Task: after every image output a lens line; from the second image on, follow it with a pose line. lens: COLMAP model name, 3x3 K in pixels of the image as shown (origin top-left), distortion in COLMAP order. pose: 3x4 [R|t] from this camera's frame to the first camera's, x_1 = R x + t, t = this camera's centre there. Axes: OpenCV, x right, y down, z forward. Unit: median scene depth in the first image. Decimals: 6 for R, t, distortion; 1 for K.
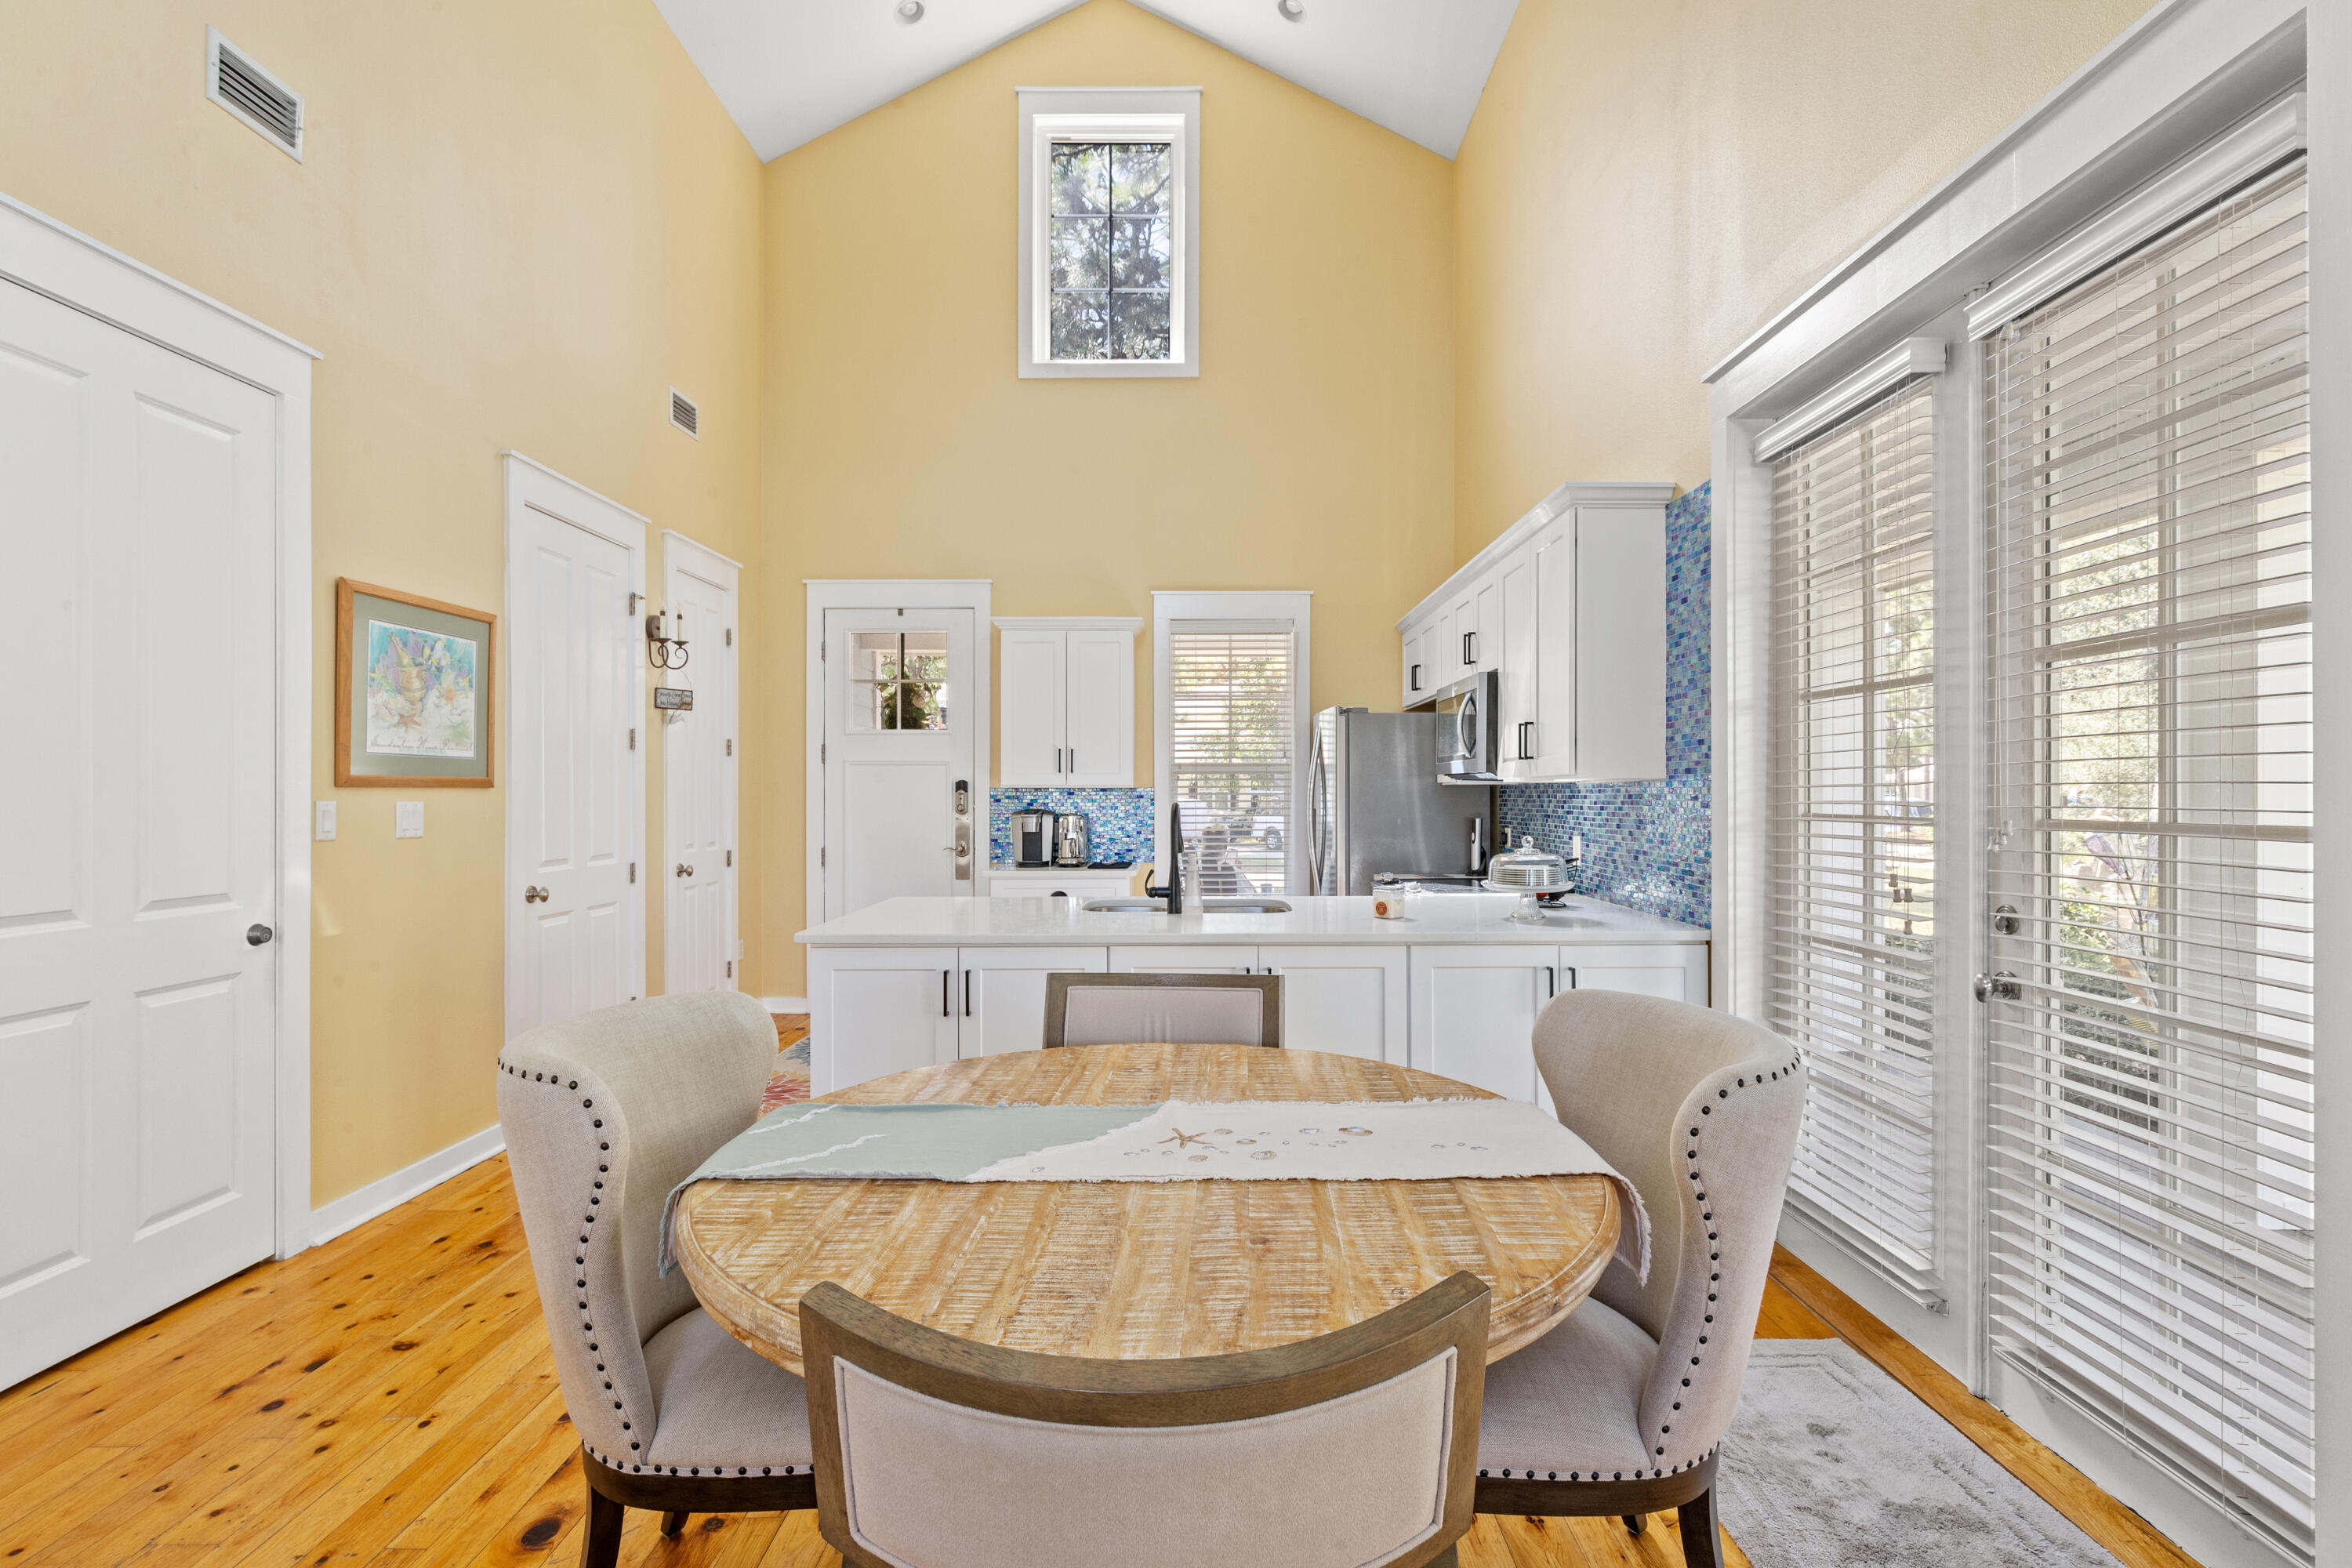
lens RADIAL K [[1066.0, 0, 1184.2], [0, 1066.0, 784.3], [0, 0, 1]] dist [-0.006393, 0.003165]
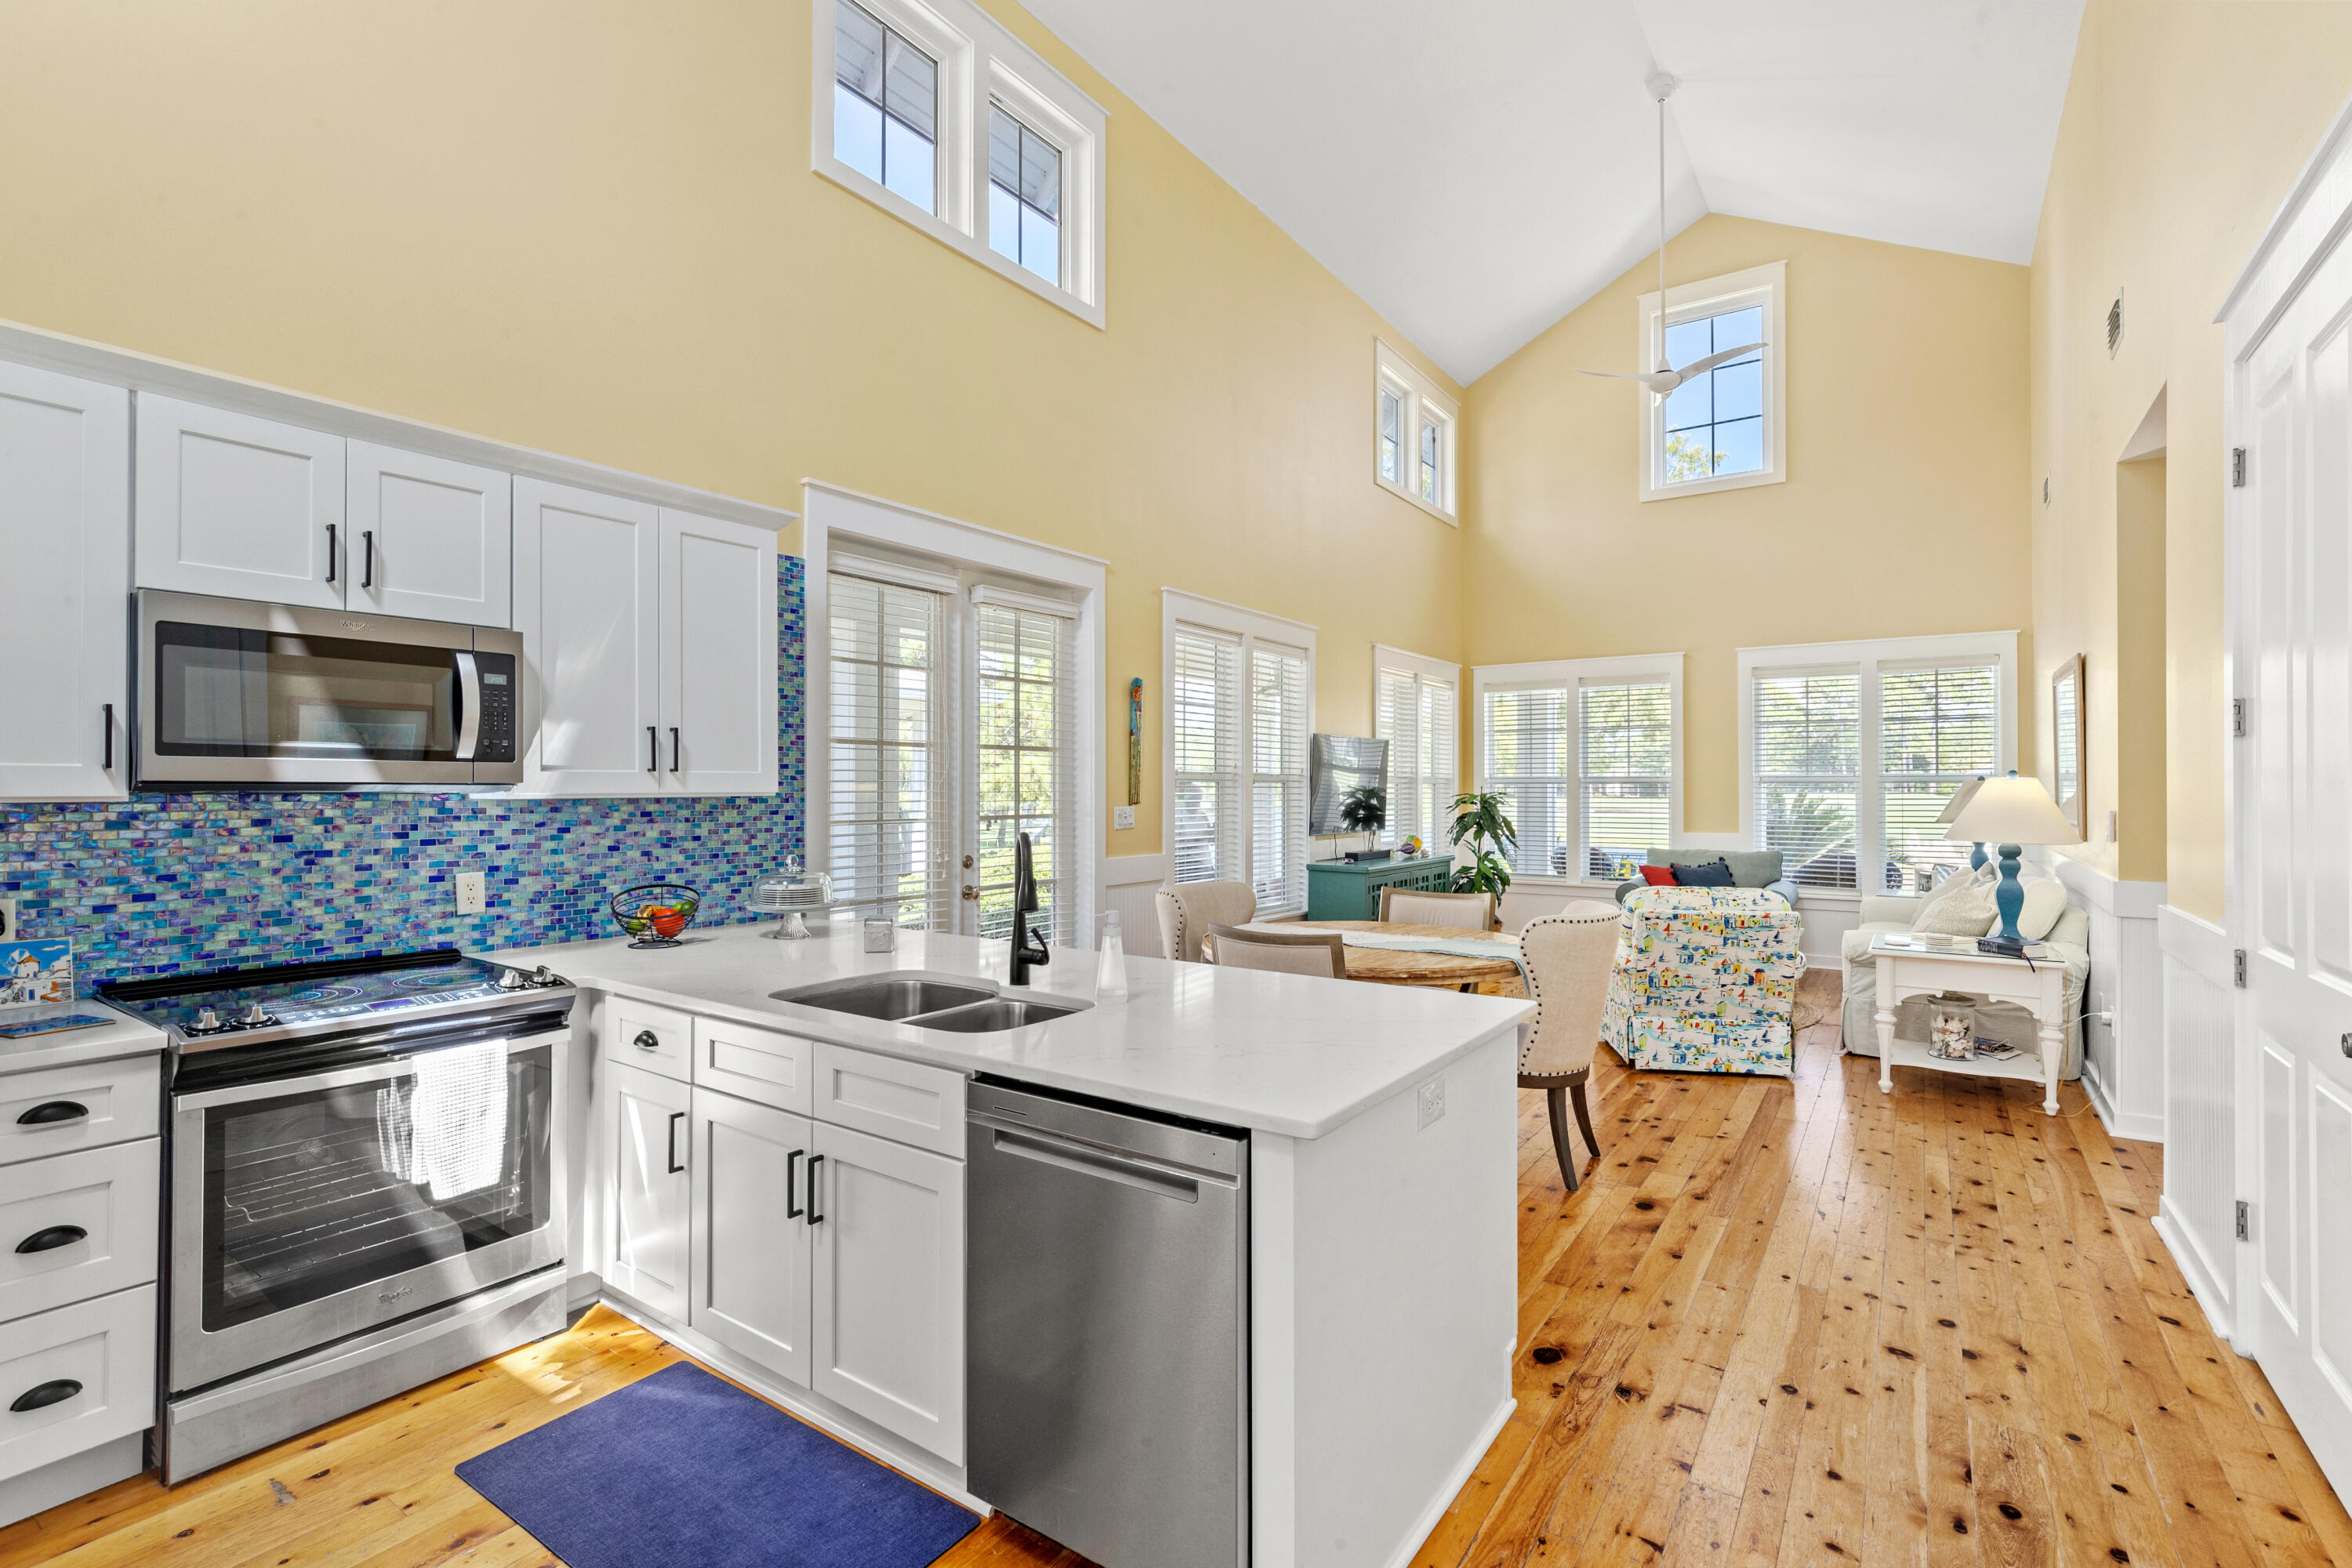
lens RADIAL K [[1059.7, 0, 1182.8], [0, 1059.7, 785.3], [0, 0, 1]] dist [-0.004576, 0.000484]
pose [[-0.824492, 0.003149, 0.565866, -0.366605], [-0.003927, 0.999929, -0.011287, -0.004166], [-0.565861, -0.011528, -0.824420, 1.110045]]
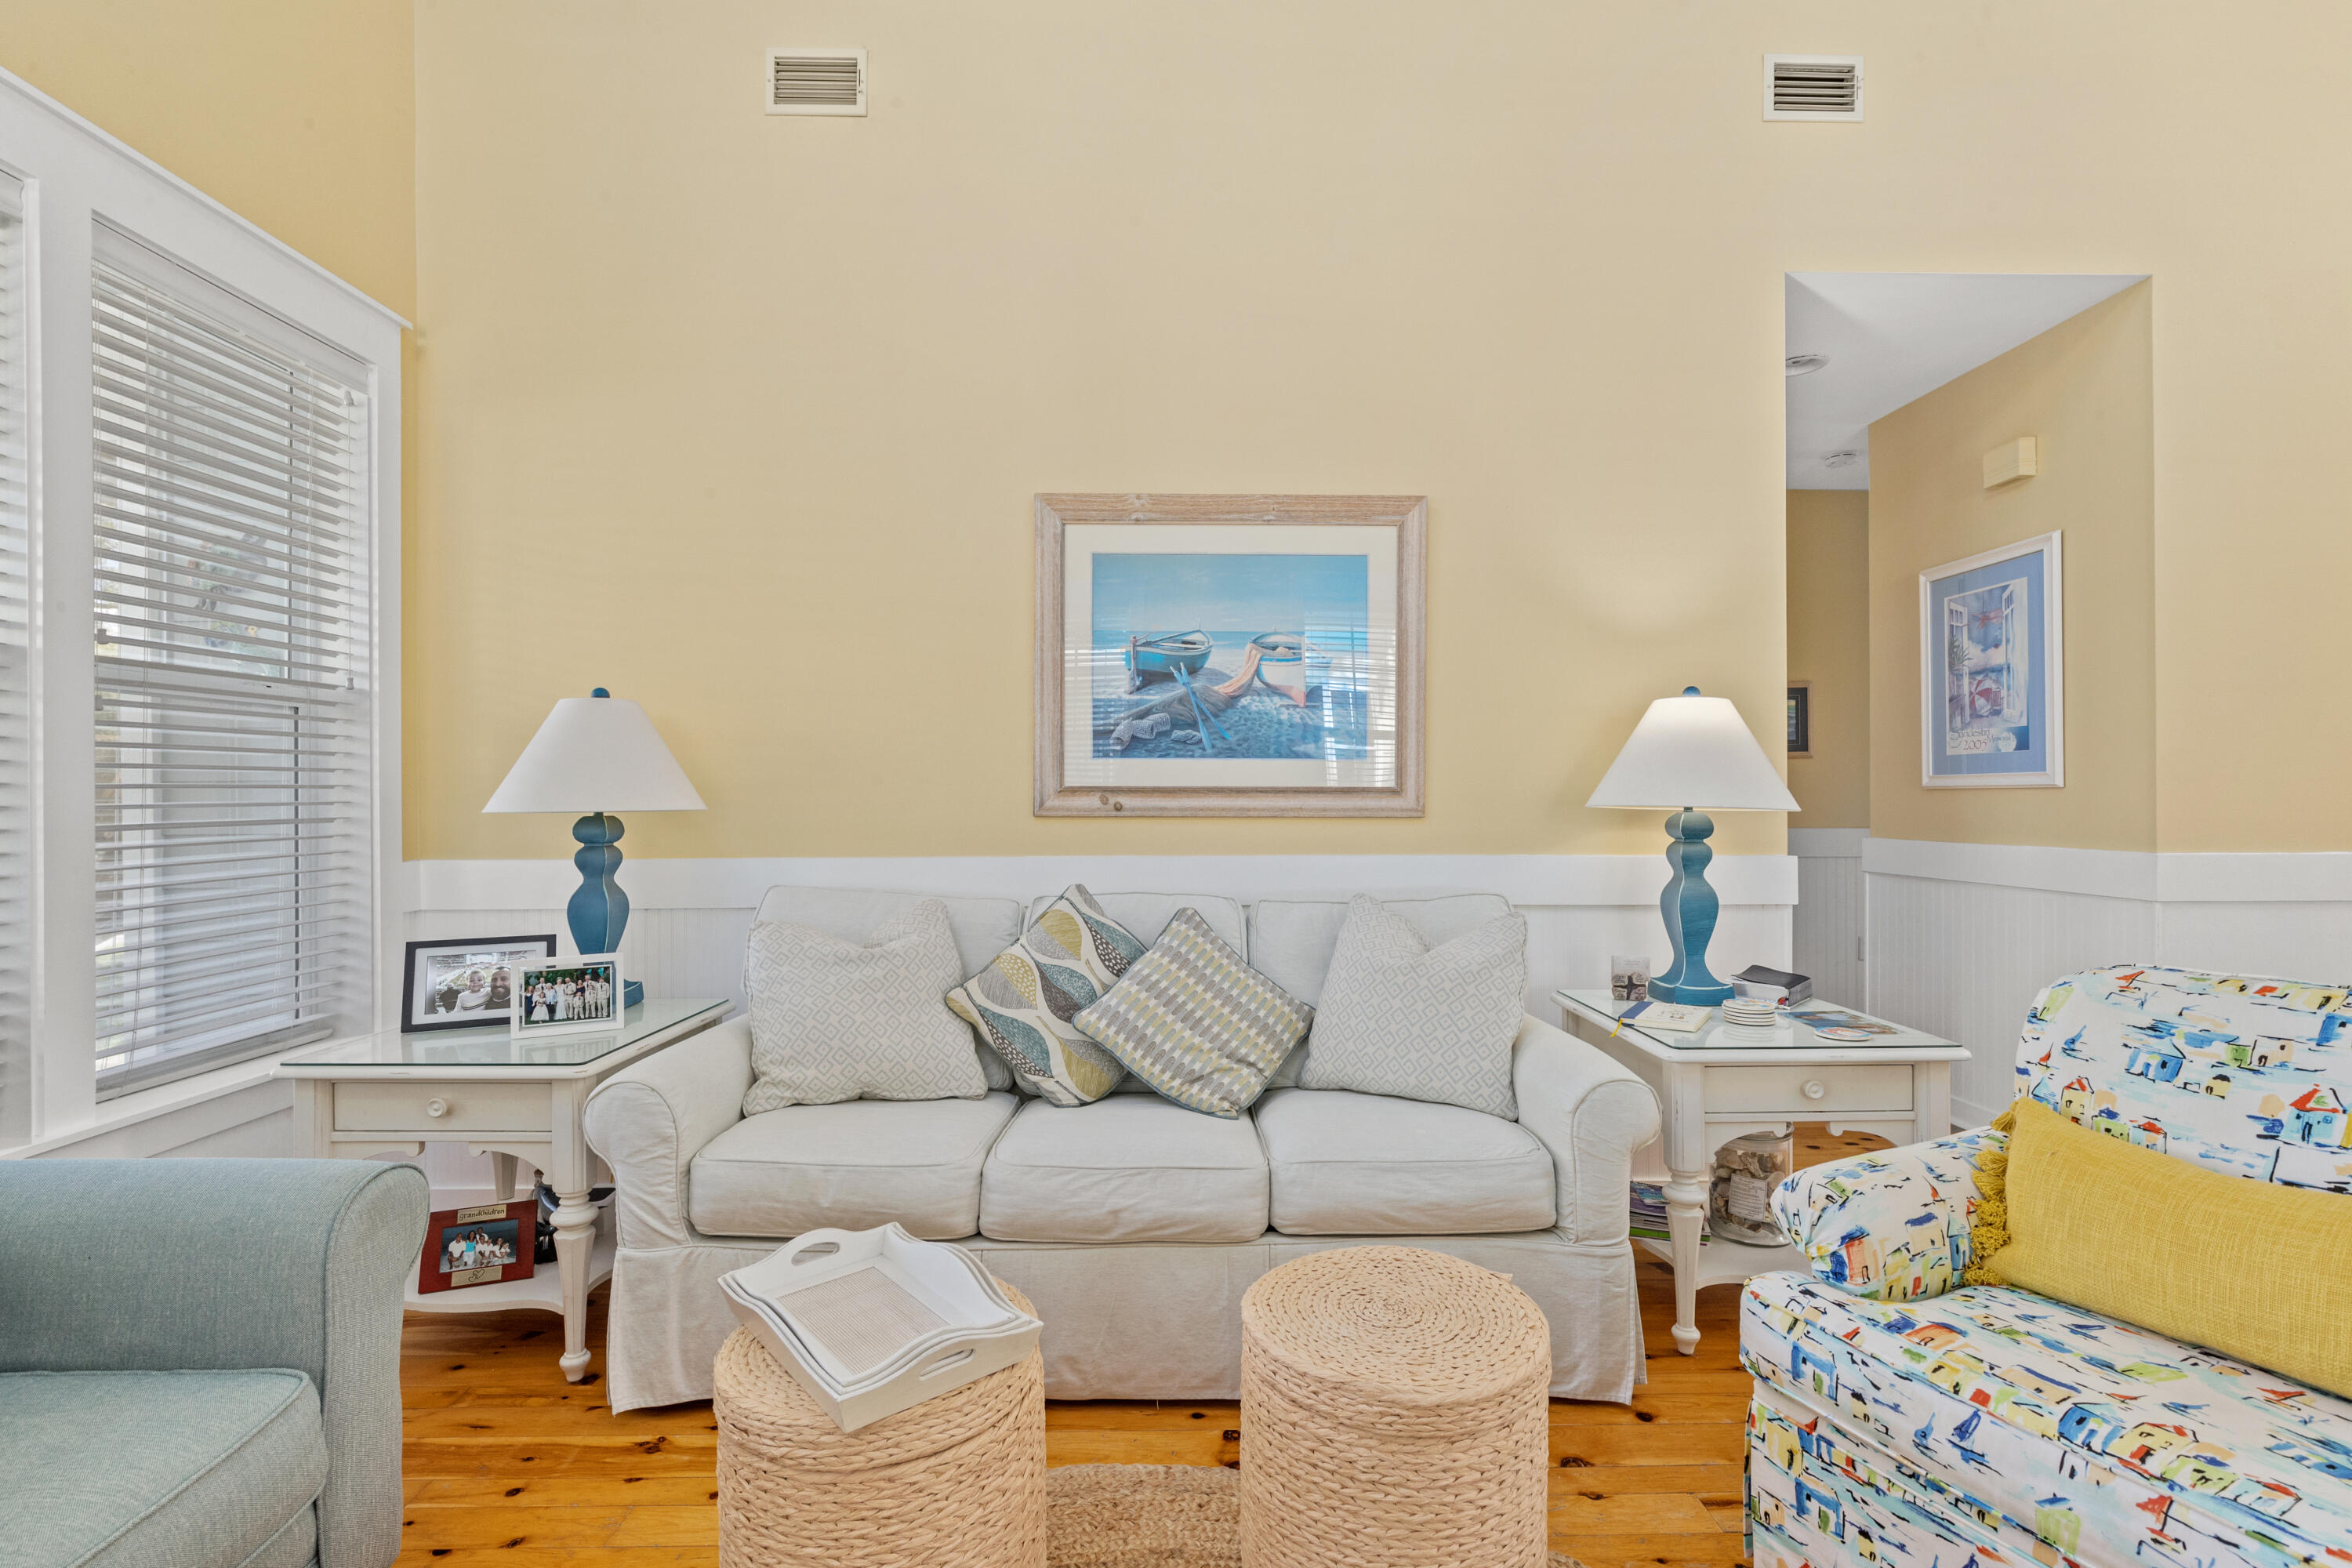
lens RADIAL K [[1066.0, 0, 1185.3], [0, 1066.0, 794.9], [0, 0, 1]] dist [-0.006393, 0.003165]
pose [[0.022116, -0.000395, -0.999755, 0.086459], [0.012566, 0.999921, -0.000117, 0.019964], [0.999676, -0.012561, 0.022119, -0.333252]]
